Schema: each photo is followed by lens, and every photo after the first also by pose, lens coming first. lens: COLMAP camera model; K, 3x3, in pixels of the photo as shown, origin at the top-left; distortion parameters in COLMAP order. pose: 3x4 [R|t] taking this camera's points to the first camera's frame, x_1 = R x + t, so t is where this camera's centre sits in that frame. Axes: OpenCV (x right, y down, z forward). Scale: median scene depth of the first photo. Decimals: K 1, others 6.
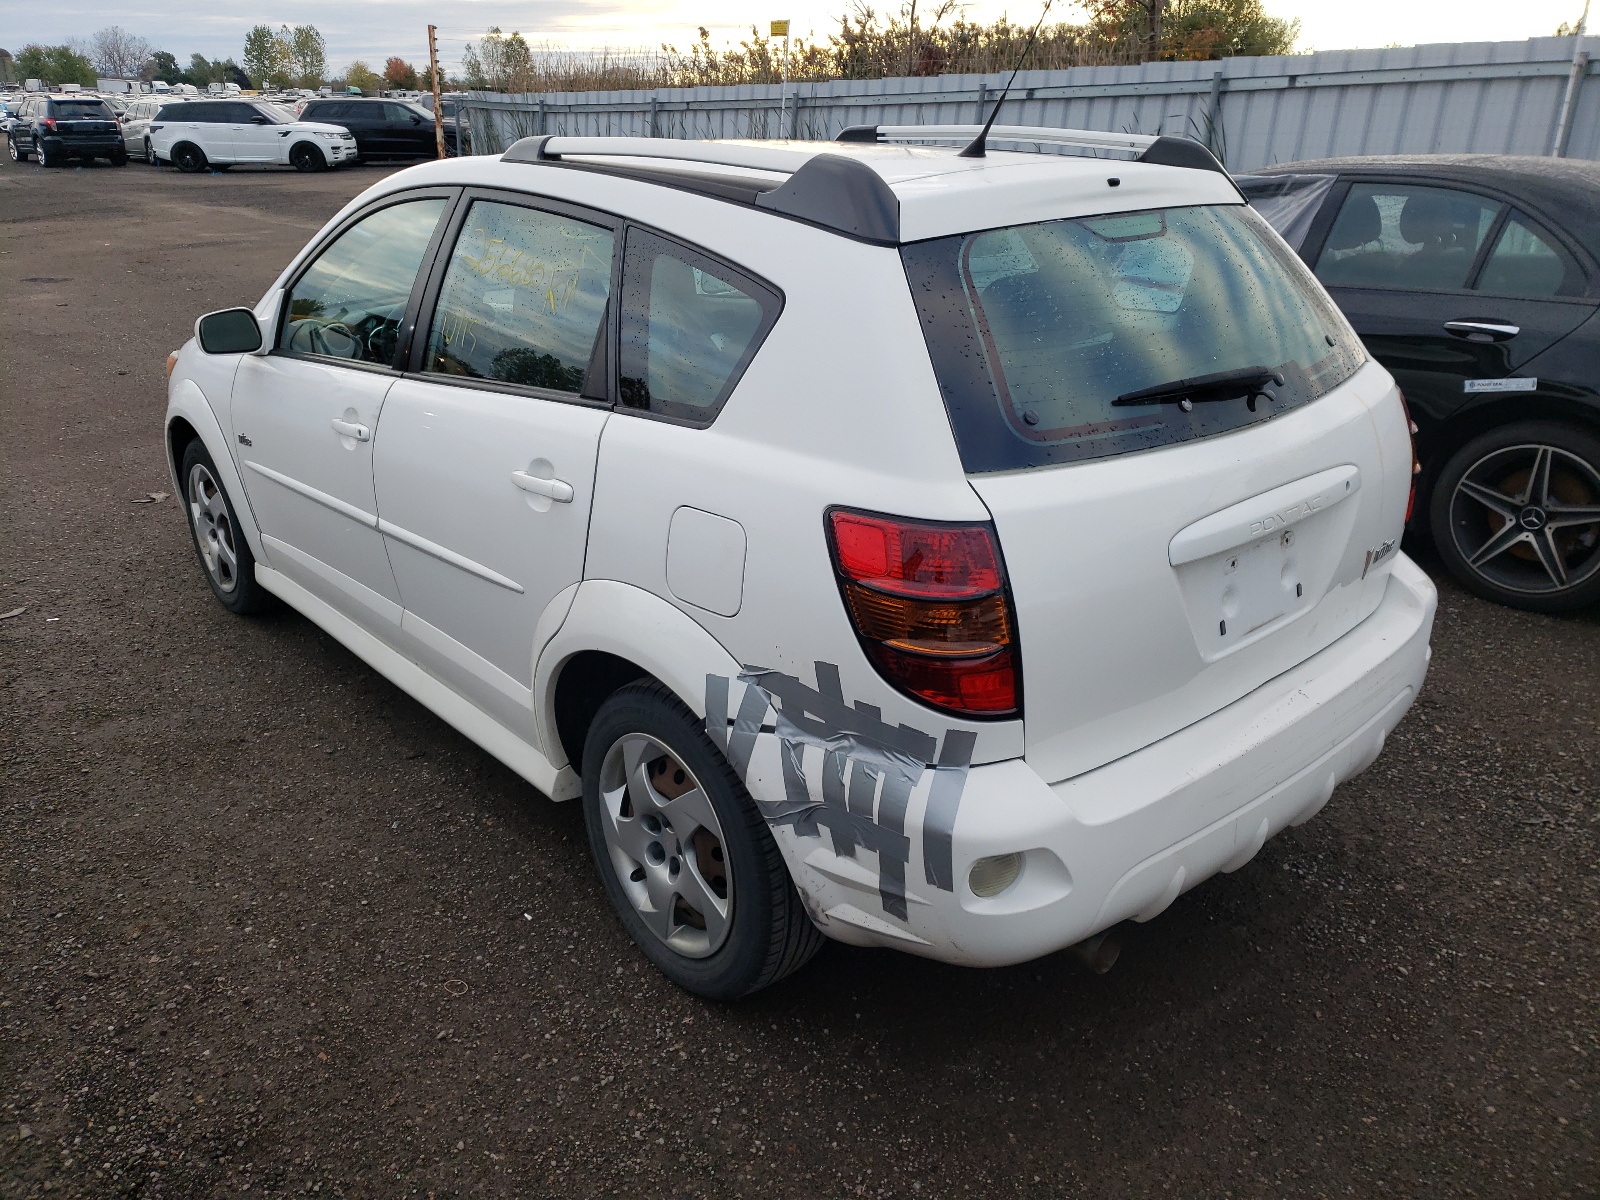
lens RADIAL K [[1184.8, 0, 802.4], [0, 1184.8, 587.8], [0, 0, 1]] dist [-0.005157, 0.059566]
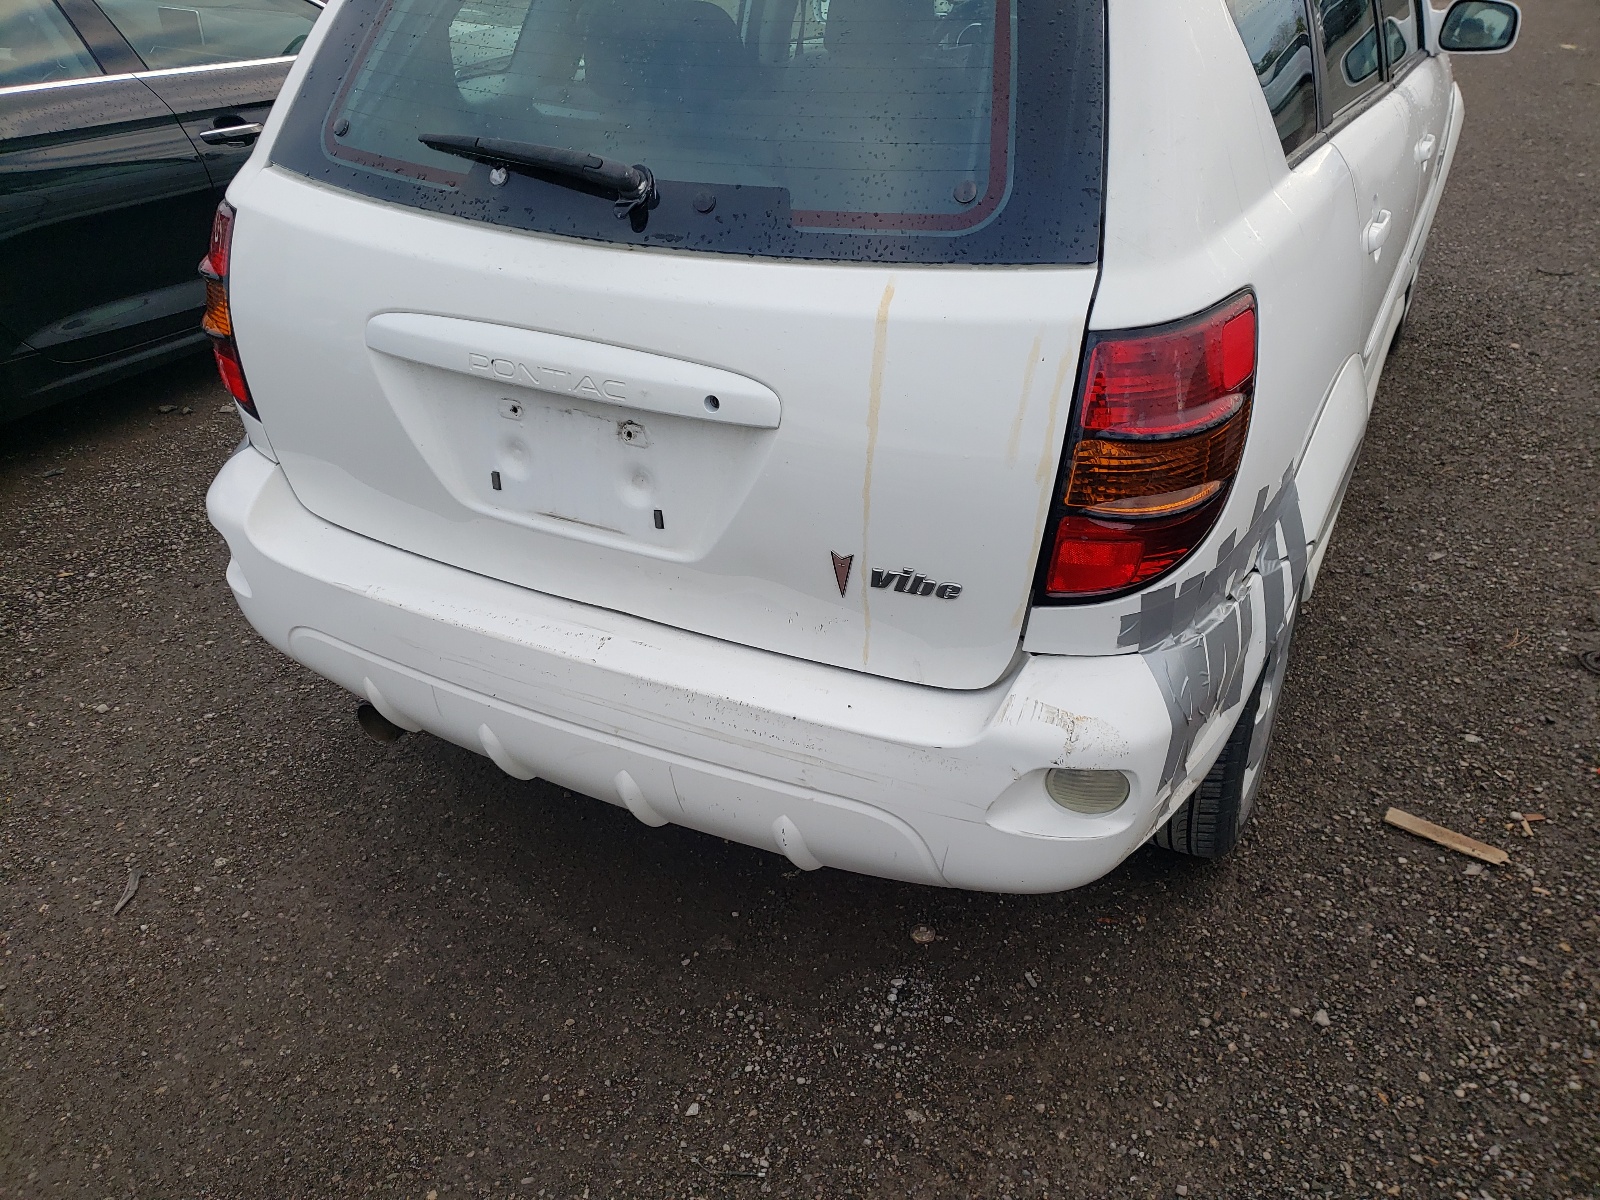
lens RADIAL K [[1184.8, 0, 802.4], [0, 1184.8, 587.8], [0, 0, 1]] dist [-0.005157, 0.059566]
pose [[0.408165, 0.502667, -0.762055, 1.057792], [-0.347404, 0.857475, 0.379535, -0.270043], [0.844223, 0.109828, 0.524620, 0.758780]]
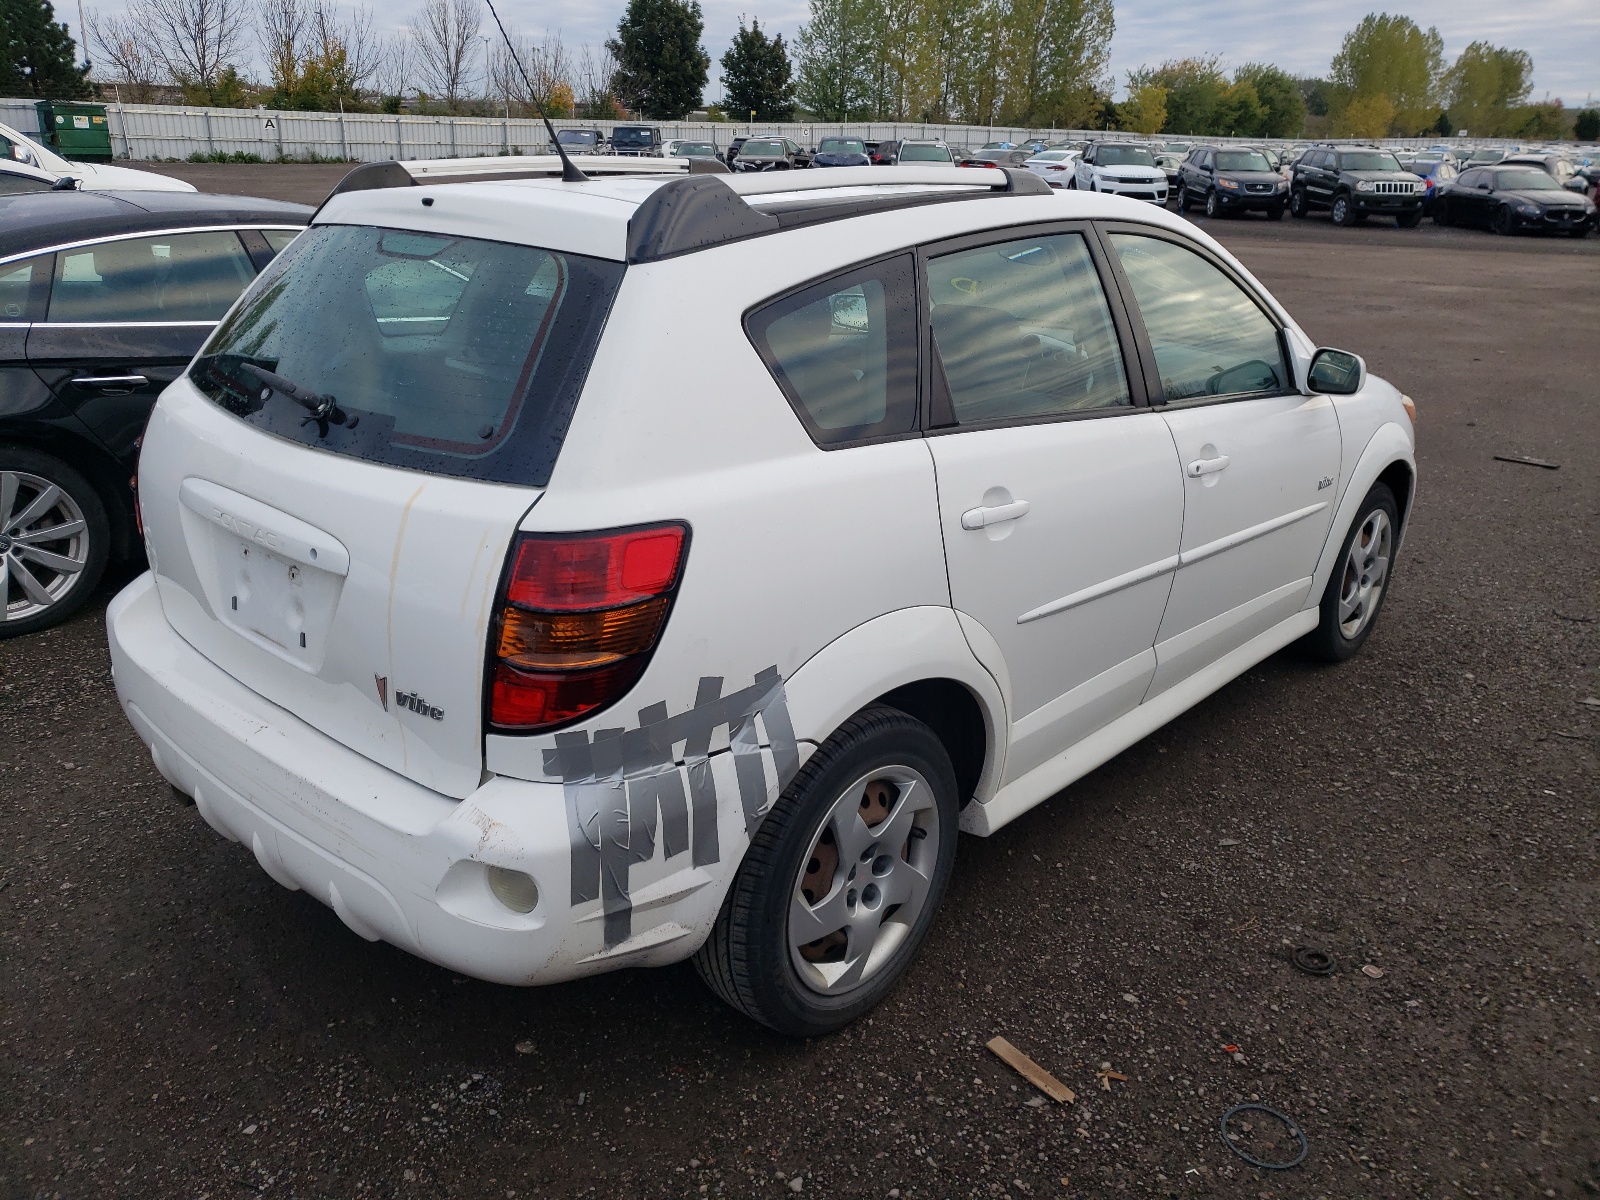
lens RADIAL K [[1184.8, 0, 802.4], [0, 1184.8, 587.8], [0, 0, 1]] dist [-0.005157, 0.059566]
pose [[0.158667, 0.360849, -0.919028, 1.409485], [-0.410359, 0.870716, 0.271033, -0.478317], [0.898015, 0.334127, 0.286232, 1.137185]]
